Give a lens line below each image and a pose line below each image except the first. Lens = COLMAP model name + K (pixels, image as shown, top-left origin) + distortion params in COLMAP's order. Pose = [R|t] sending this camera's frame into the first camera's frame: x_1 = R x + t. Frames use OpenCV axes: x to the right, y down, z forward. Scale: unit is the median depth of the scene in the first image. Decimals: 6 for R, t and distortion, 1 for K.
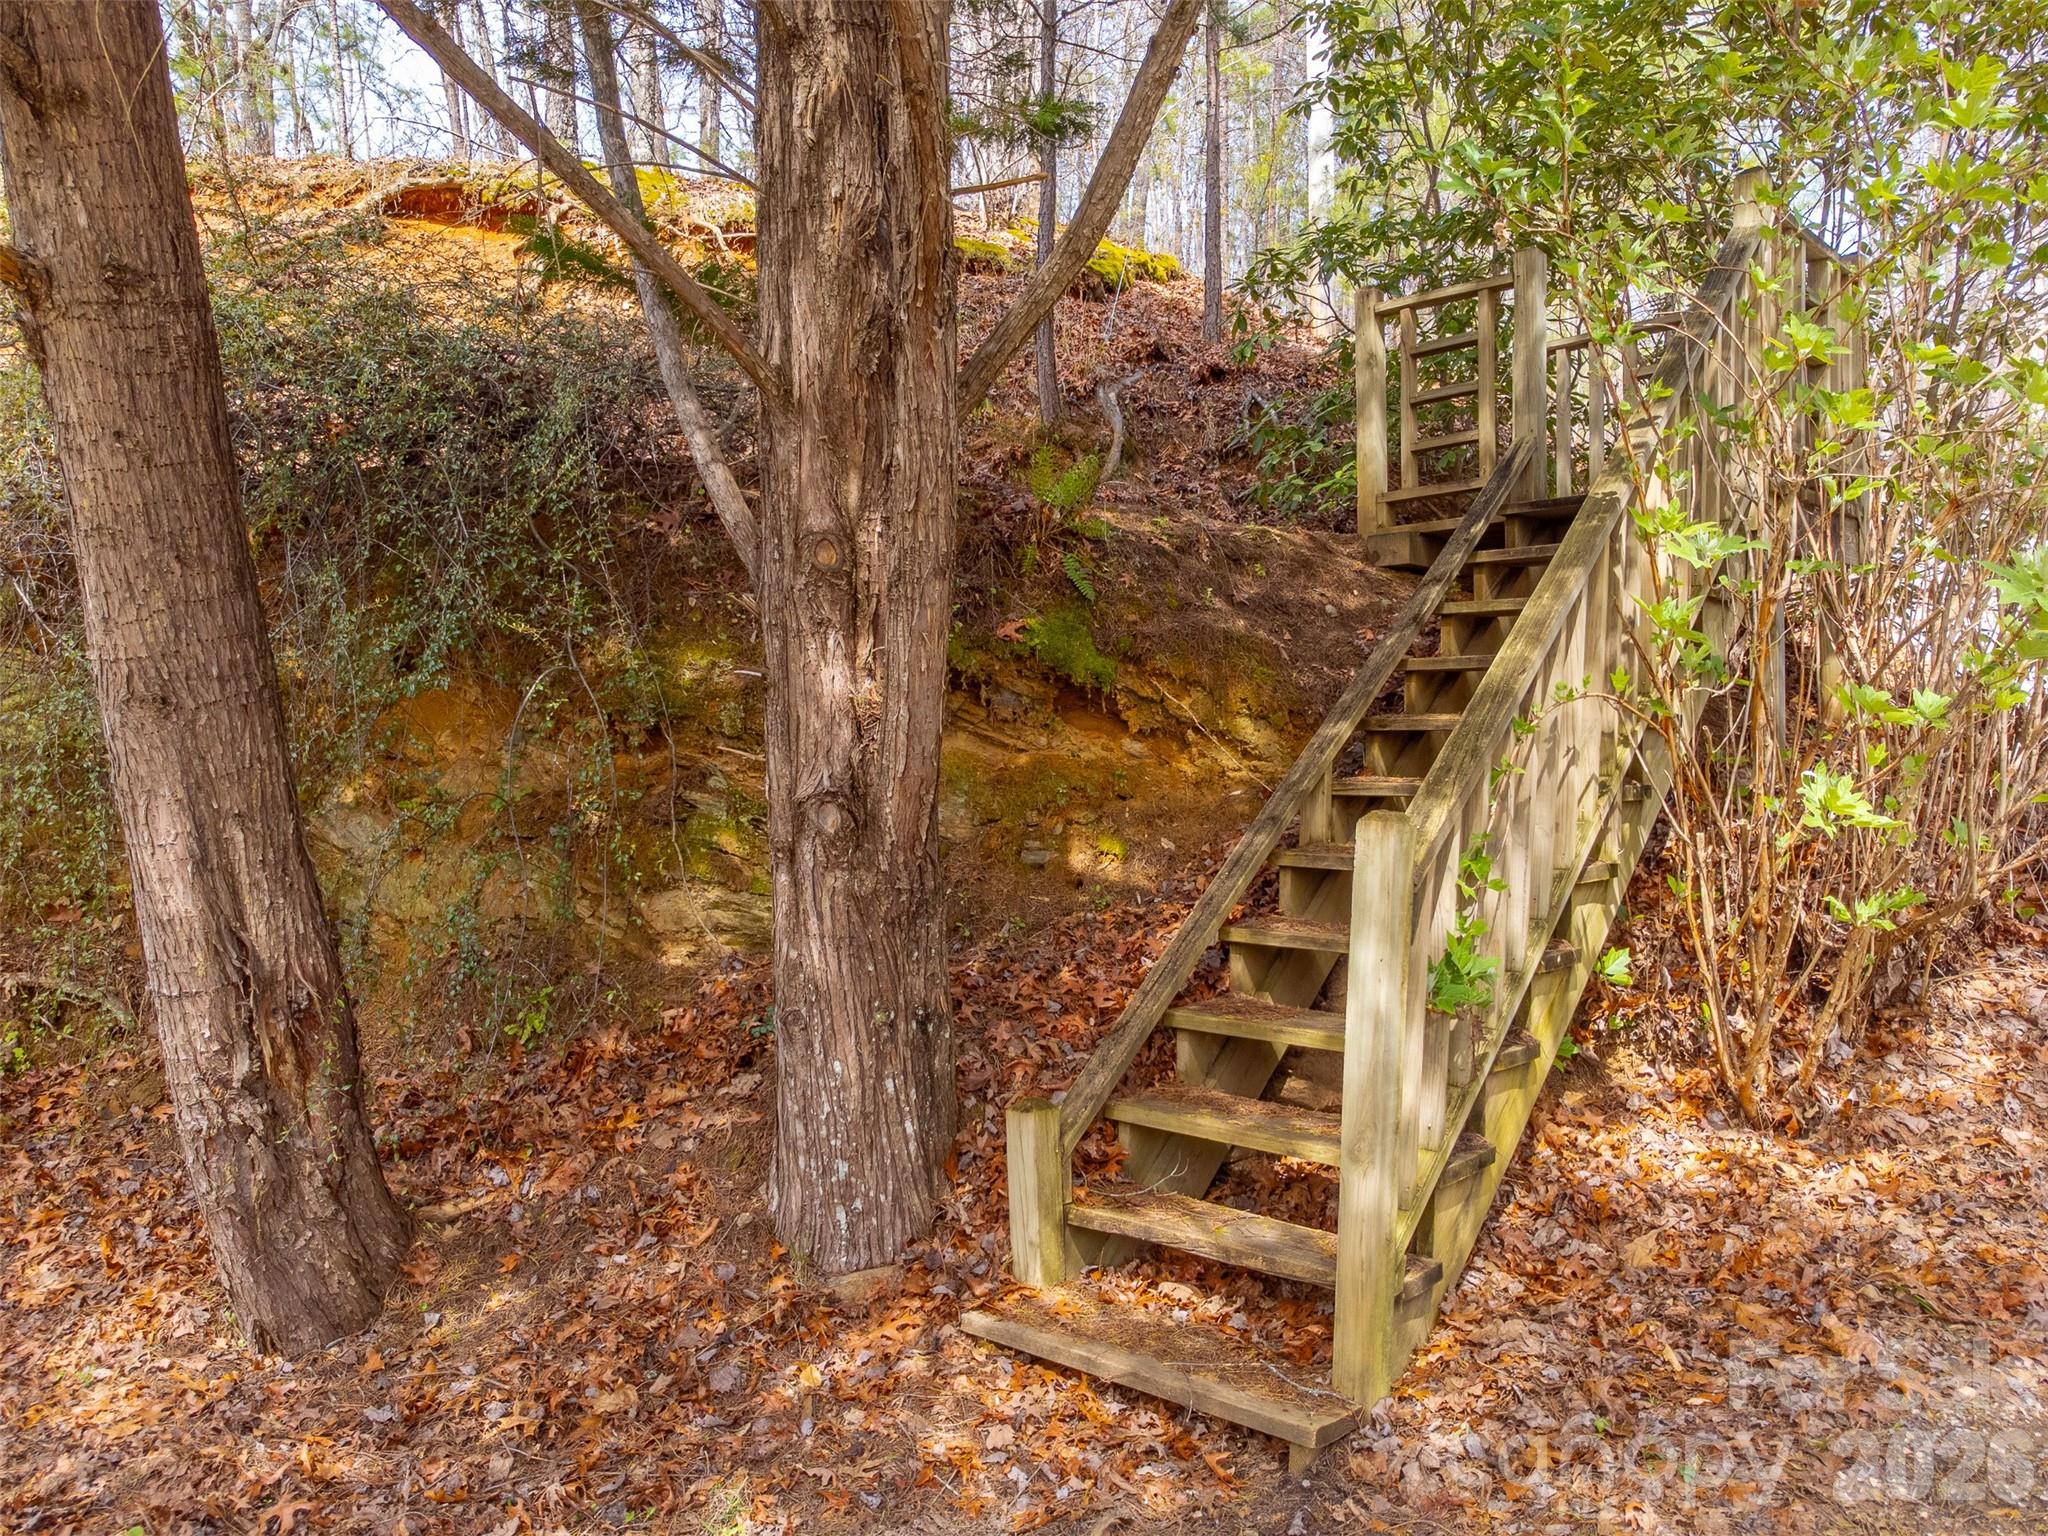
lens RADIAL K [[1541.4, 0, 1015.9], [0, 1541.4, 749.5], [0, 0, 1]] dist [0.025891, -0.013552]
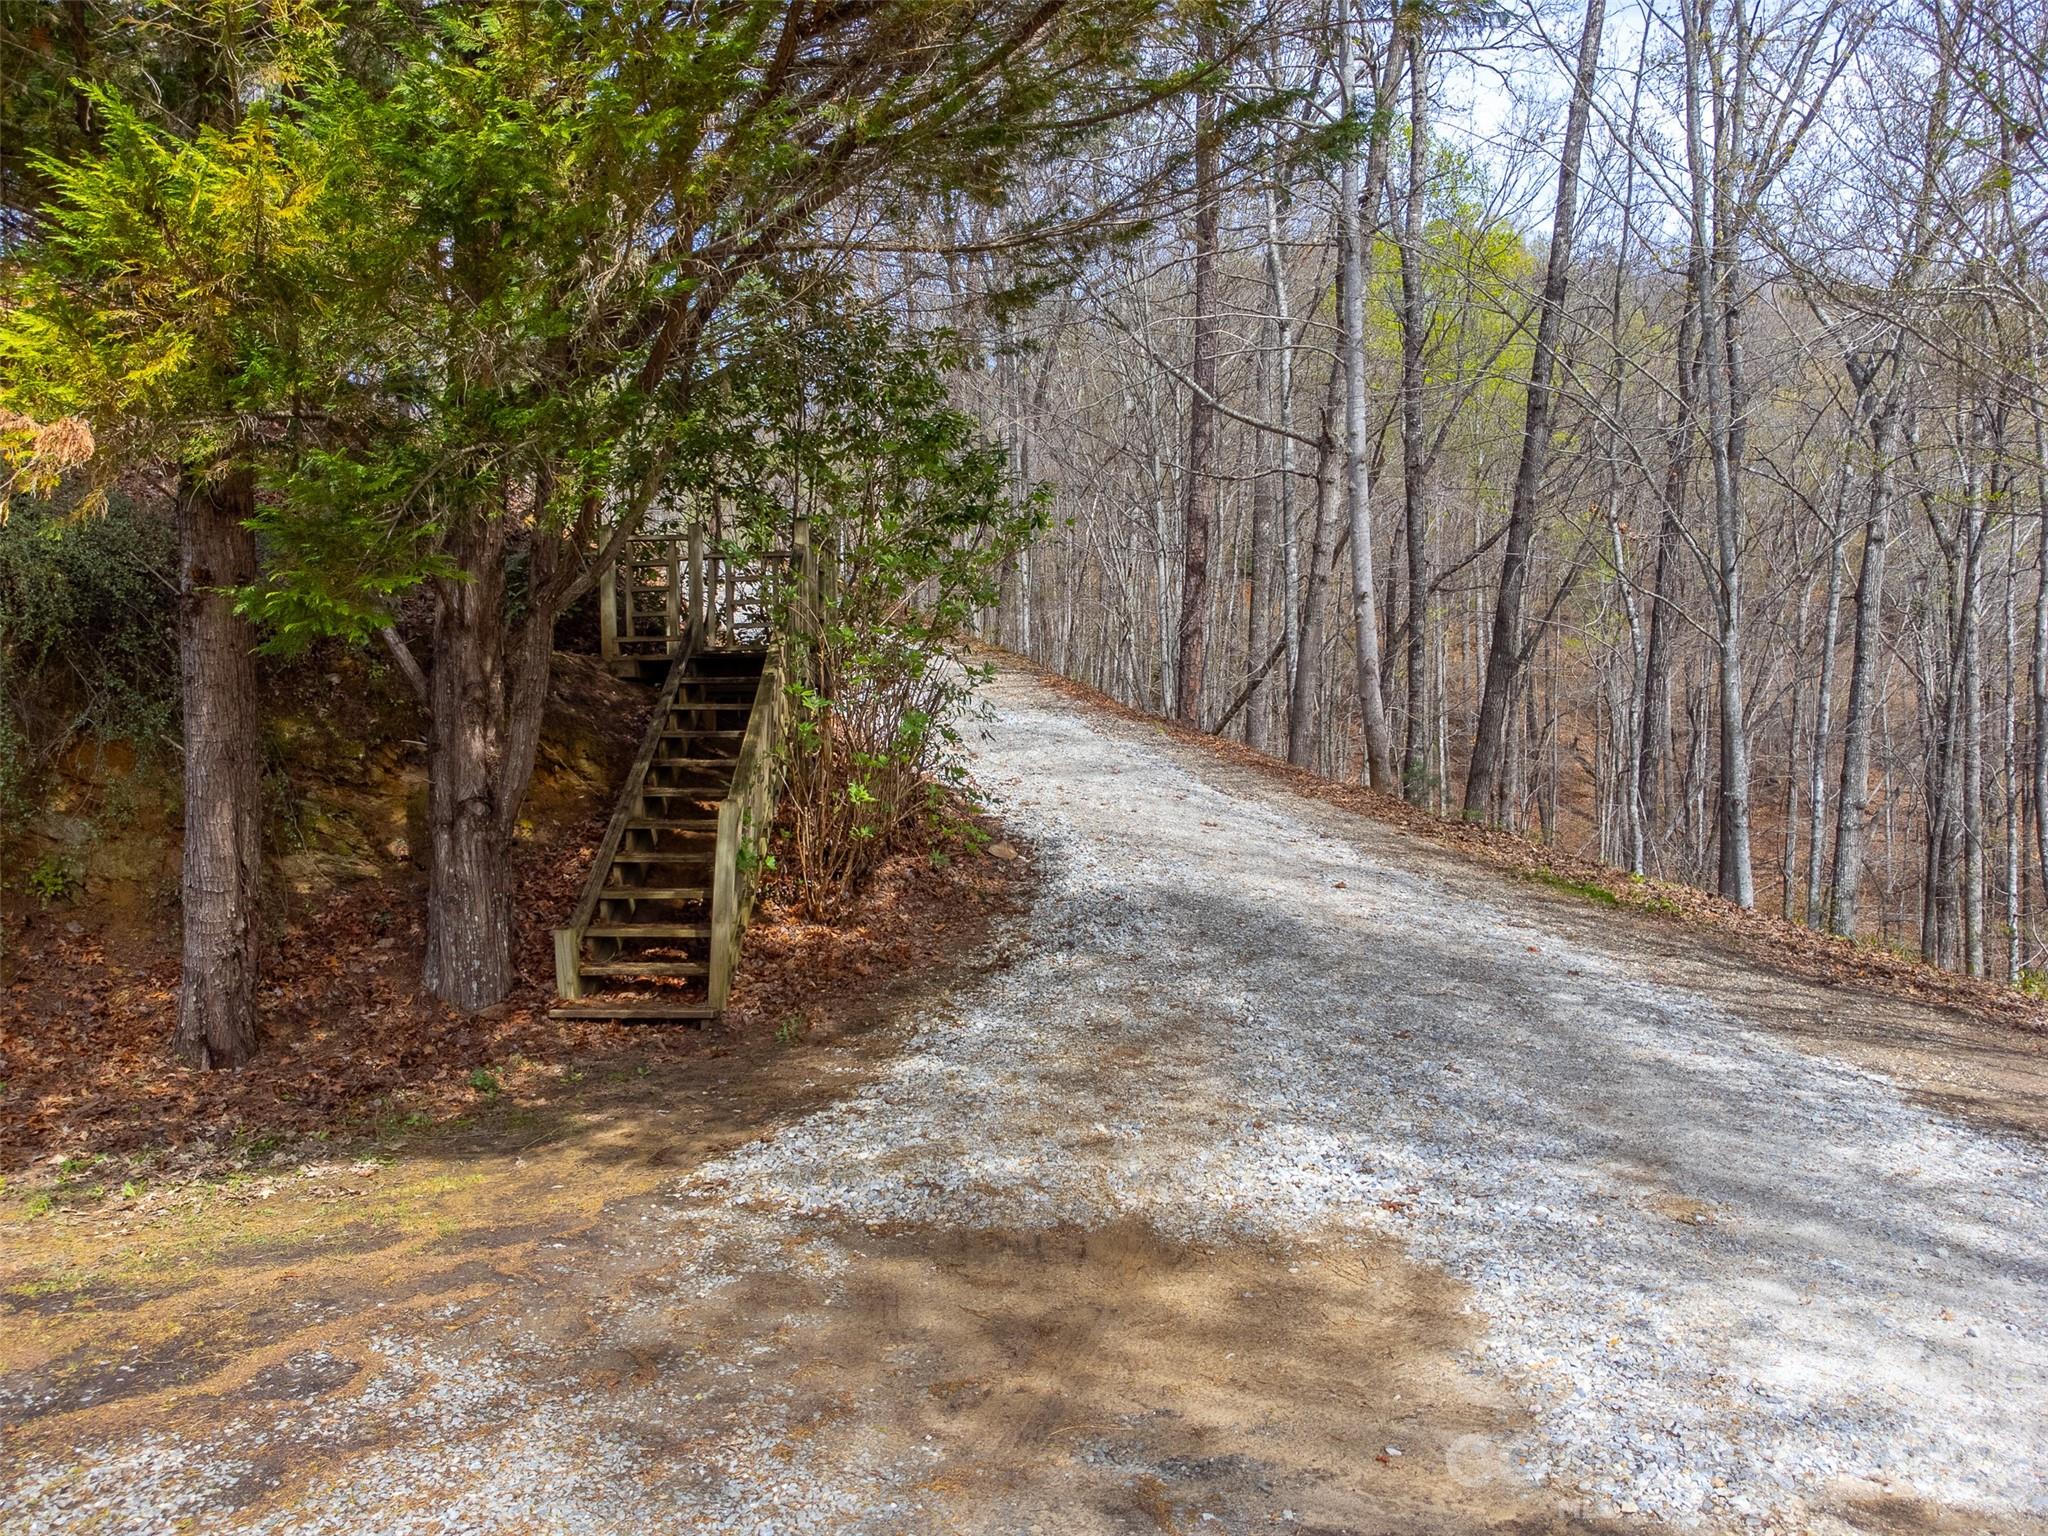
lens RADIAL K [[1541.4, 0, 1016.8], [0, 1541.4, 748.6], [0, 0, 1]] dist [0.025891, -0.013552]
pose [[0.777943, 0.005350, 0.628313, -0.879022], [0.000949, 0.999953, -0.009690, -0.019095], [-0.628335, 0.008134, 0.777901, -1.197484]]
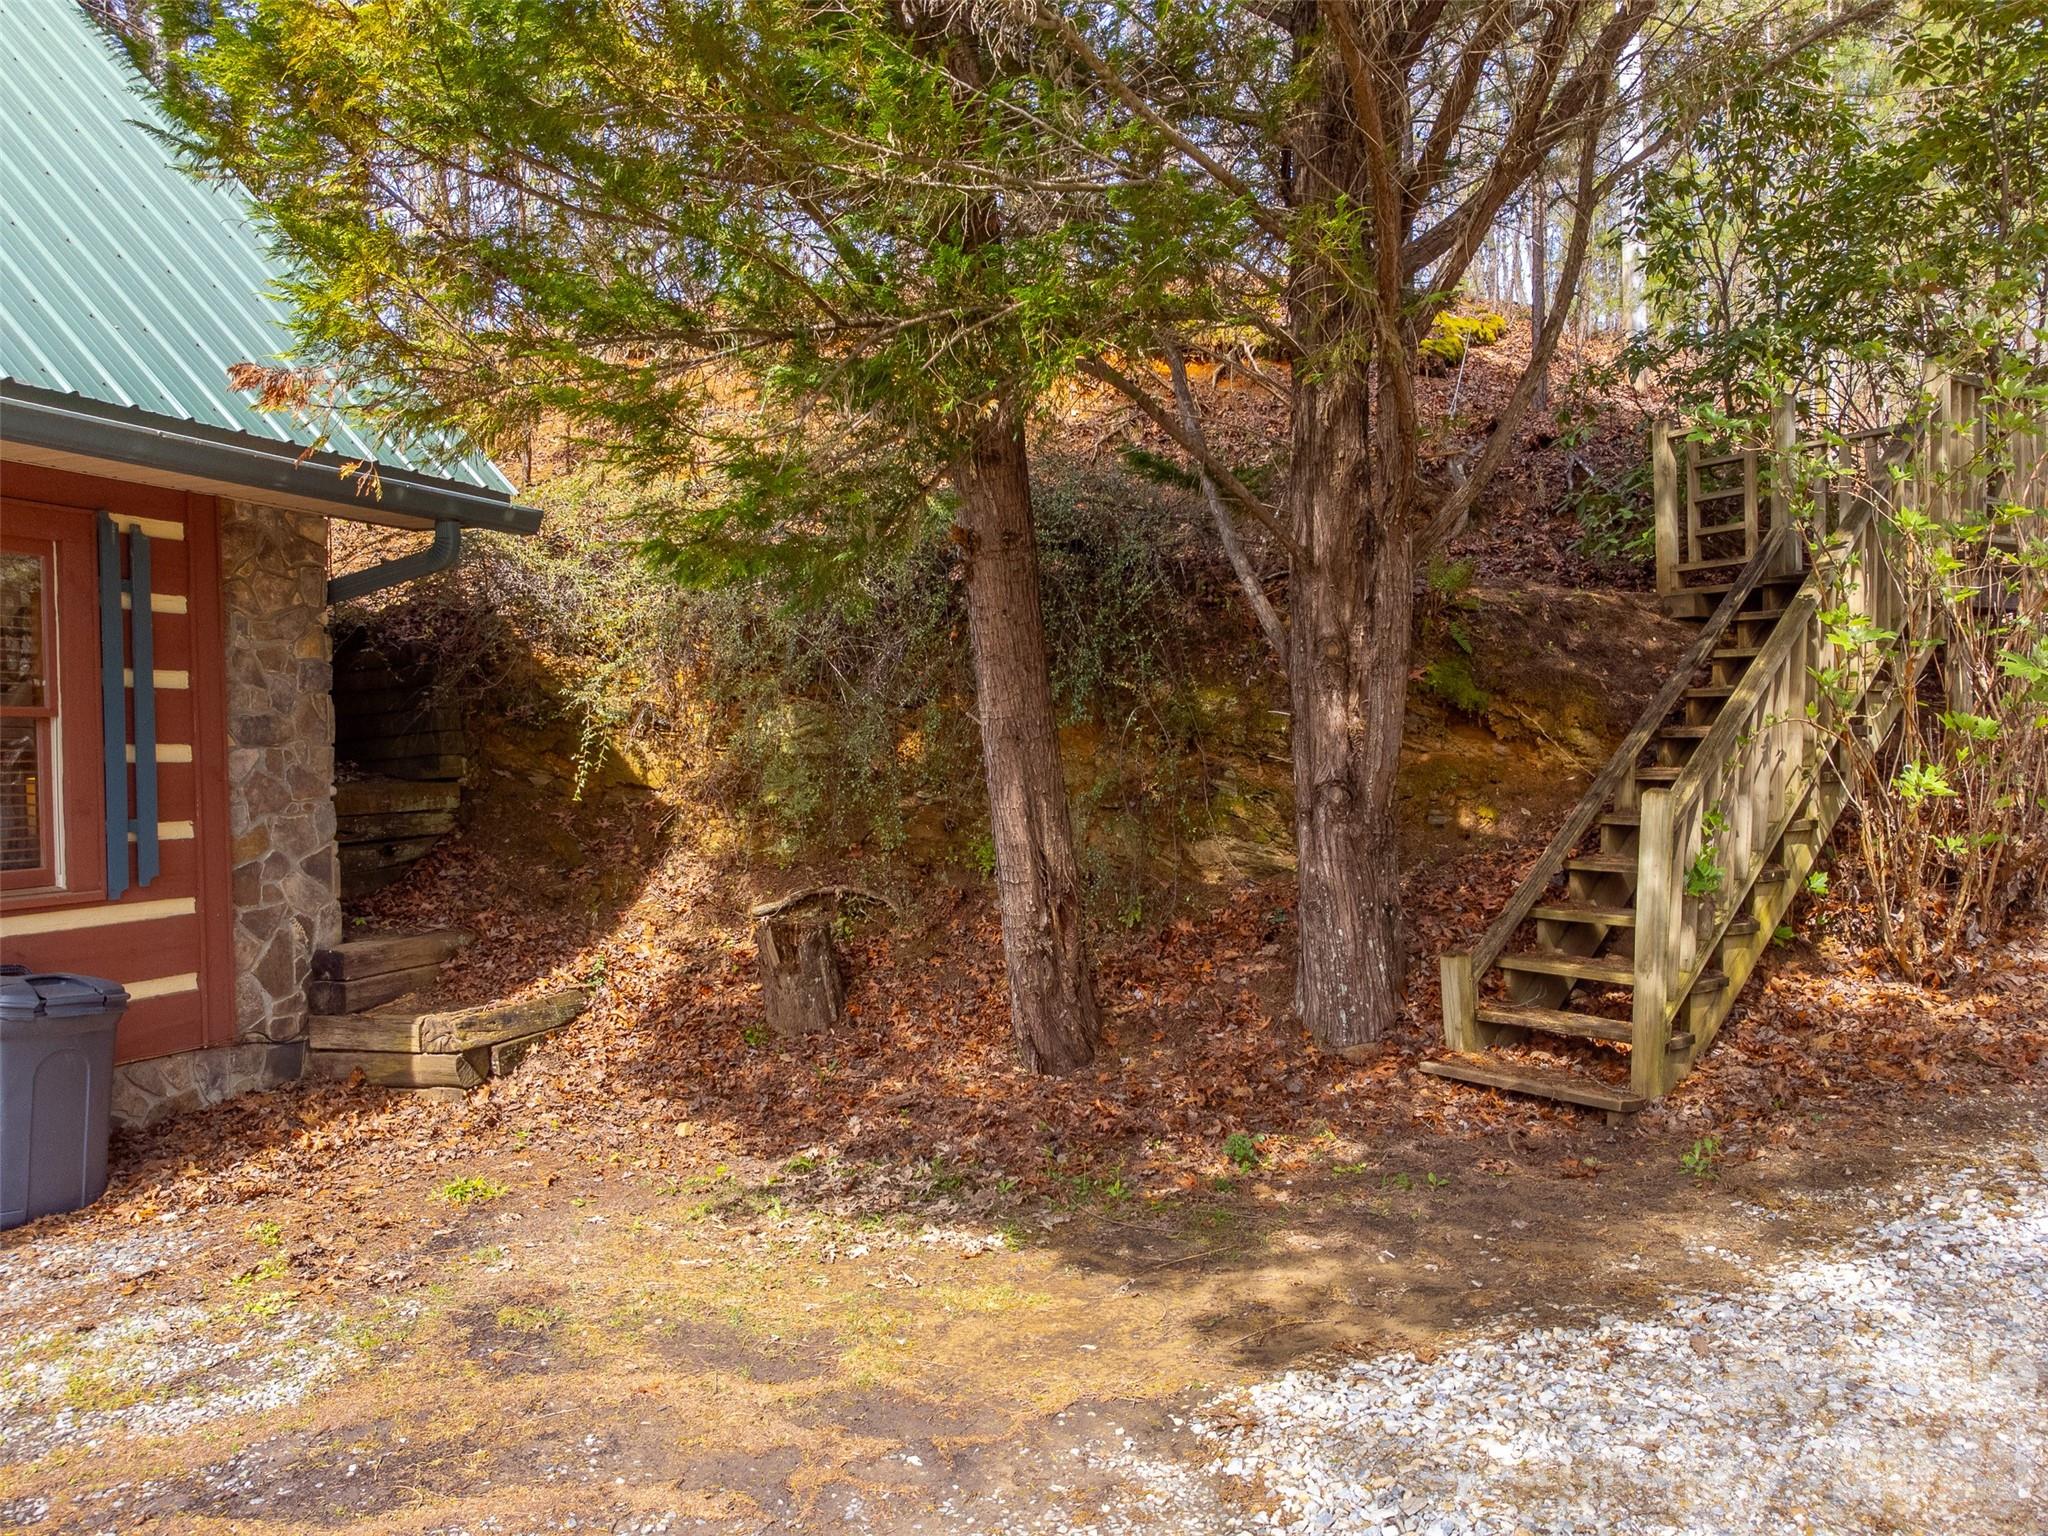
lens RADIAL K [[1541.4, 0, 1012.1], [0, 1541.4, 740.8], [0, 0, 1]] dist [0.025891, -0.013552]
pose [[0.980834, -0.011096, -0.194528, -0.131889], [0.012245, 0.999914, 0.004709, -0.029214], [0.194459, -0.007001, 0.980886, -0.797810]]
